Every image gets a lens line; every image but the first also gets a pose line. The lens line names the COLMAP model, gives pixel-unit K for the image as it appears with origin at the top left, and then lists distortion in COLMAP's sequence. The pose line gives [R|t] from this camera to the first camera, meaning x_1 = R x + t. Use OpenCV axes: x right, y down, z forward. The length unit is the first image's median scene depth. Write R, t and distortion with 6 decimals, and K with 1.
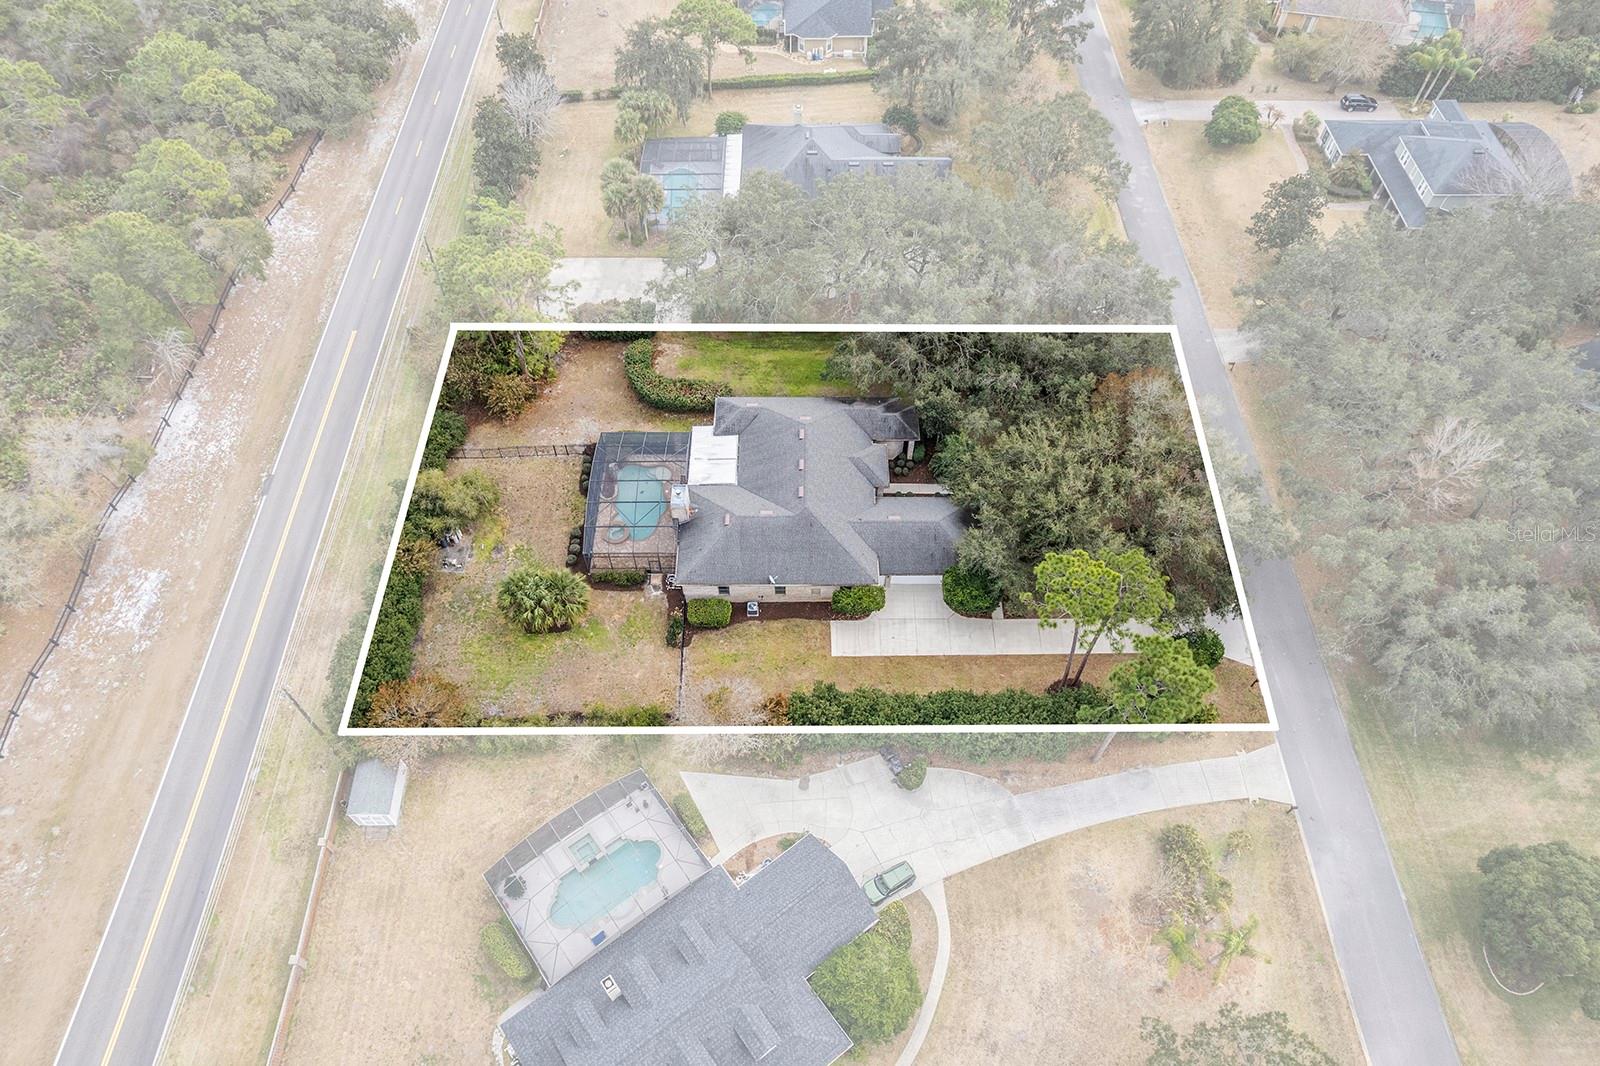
lens RADIAL K [[989.1, 0, 801.2], [0, 989.1, 583.6], [0, 0, 1]] dist [-0.082971, 0.070078]
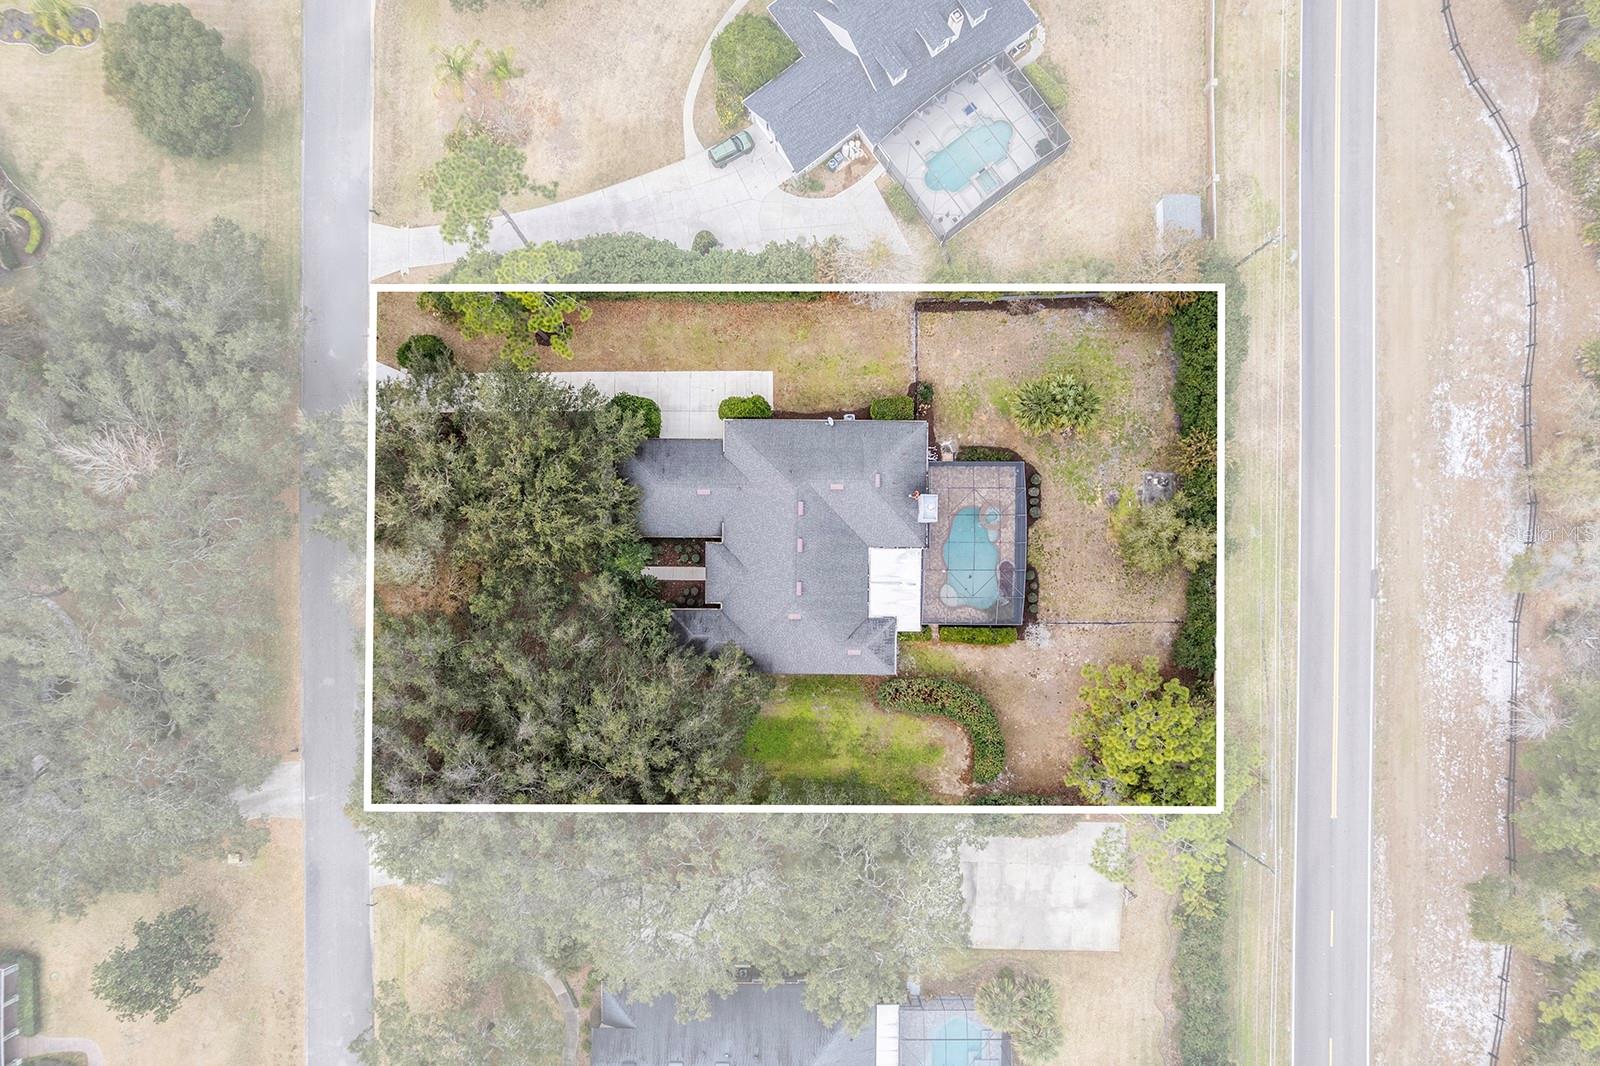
lens RADIAL K [[989.1, 0, 801.2], [0, 989.1, 583.6], [0, 0, 1]] dist [-0.082971, 0.070078]
pose [[-0.999932, -0.011186, 0.003219, -0.004754], [0.011163, -0.843198, 0.537487, -0.665562], [-0.003298, 0.537486, 0.843266, 0.241758]]
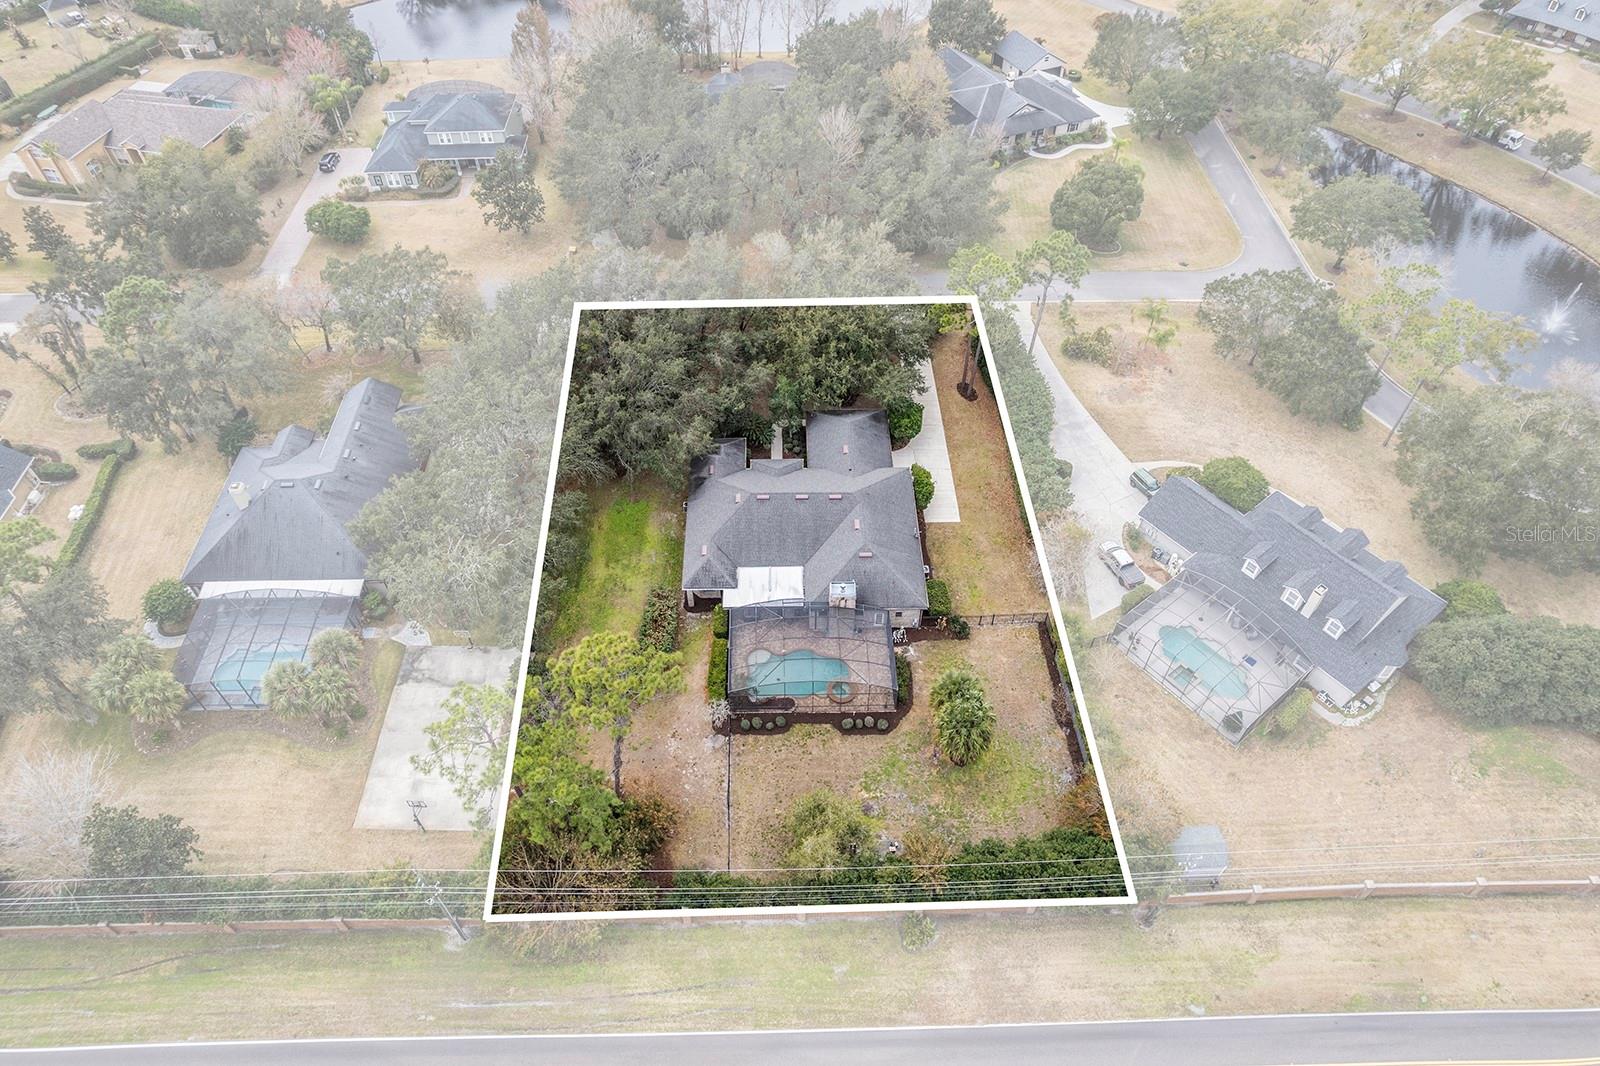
lens RADIAL K [[989.1, 0, 801.2], [0, 989.1, 583.6], [0, 0, 1]] dist [-0.082971, 0.070078]
pose [[-0.021762, -0.779732, 0.625735, -0.735840], [0.839997, 0.325146, 0.434380, -0.554663], [-0.542155, 0.535069, 0.647896, 0.386510]]
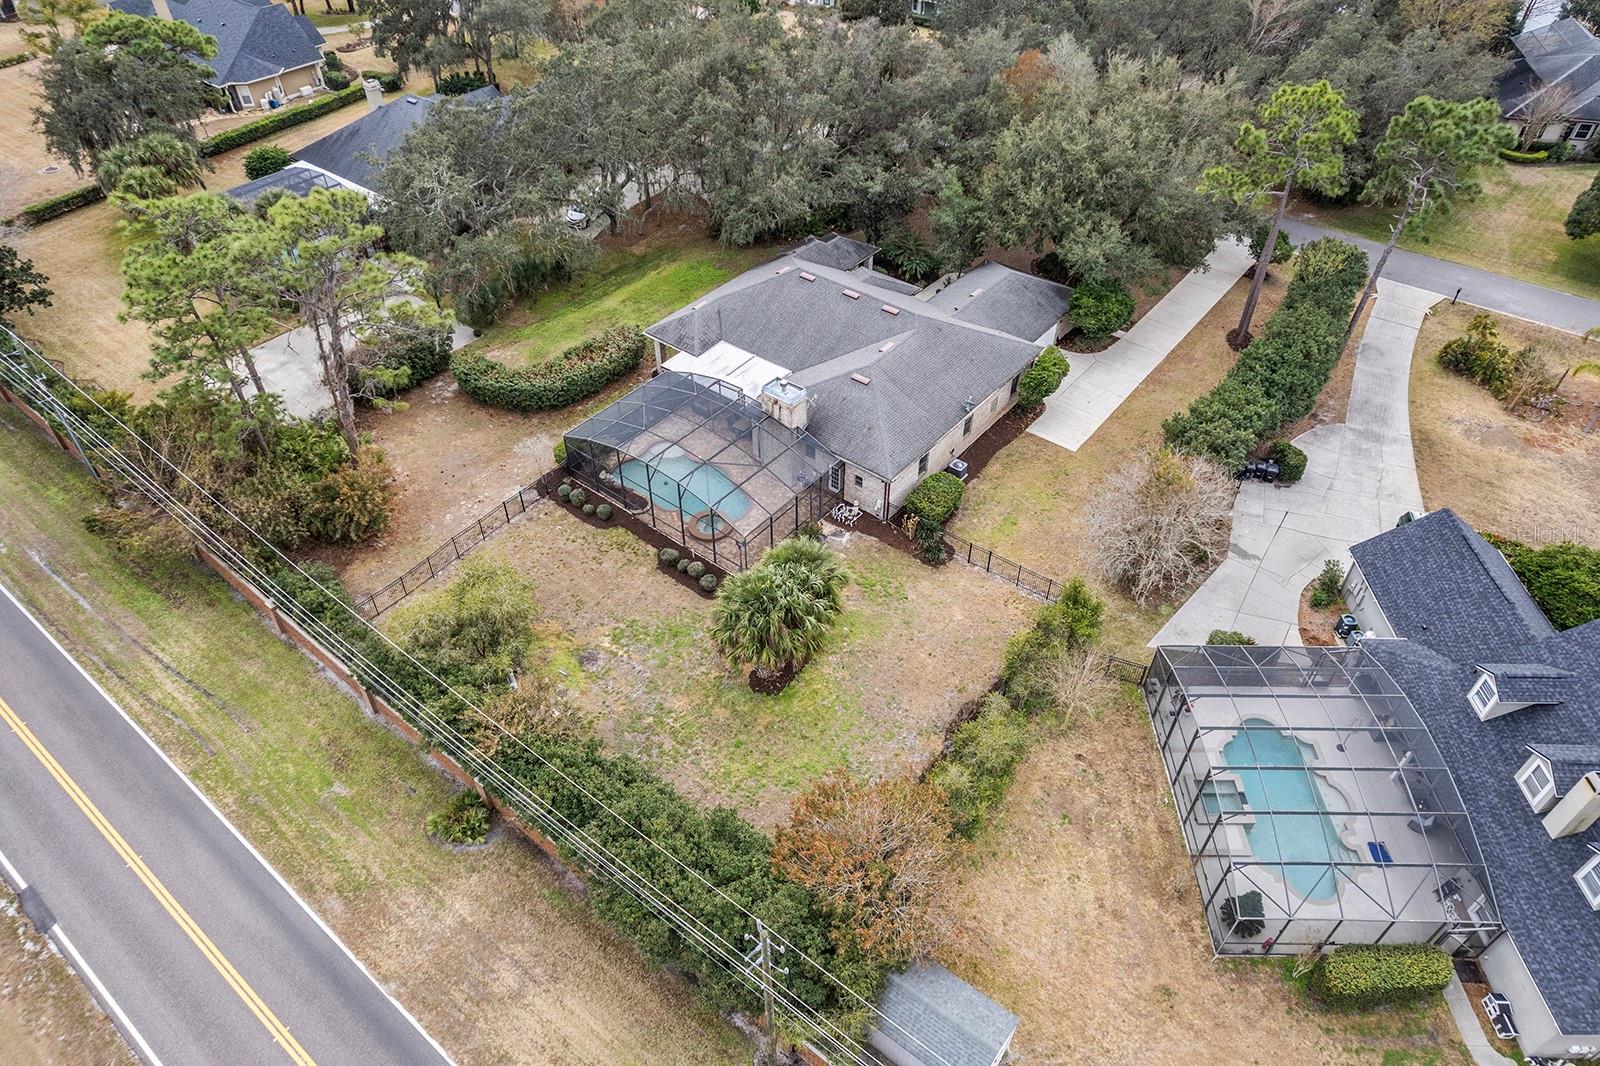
lens RADIAL K [[1012.4, 0, 801.8], [0, 1012.4, 572.1], [0, 0, 1]] dist [-0.088943, 0.080894]
pose [[0.625871, -0.546360, 0.556576, -0.552309], [0.656903, 0.753974, 0.001445, 0.006895], [-0.420433, 0.364712, 0.830796, 0.492659]]
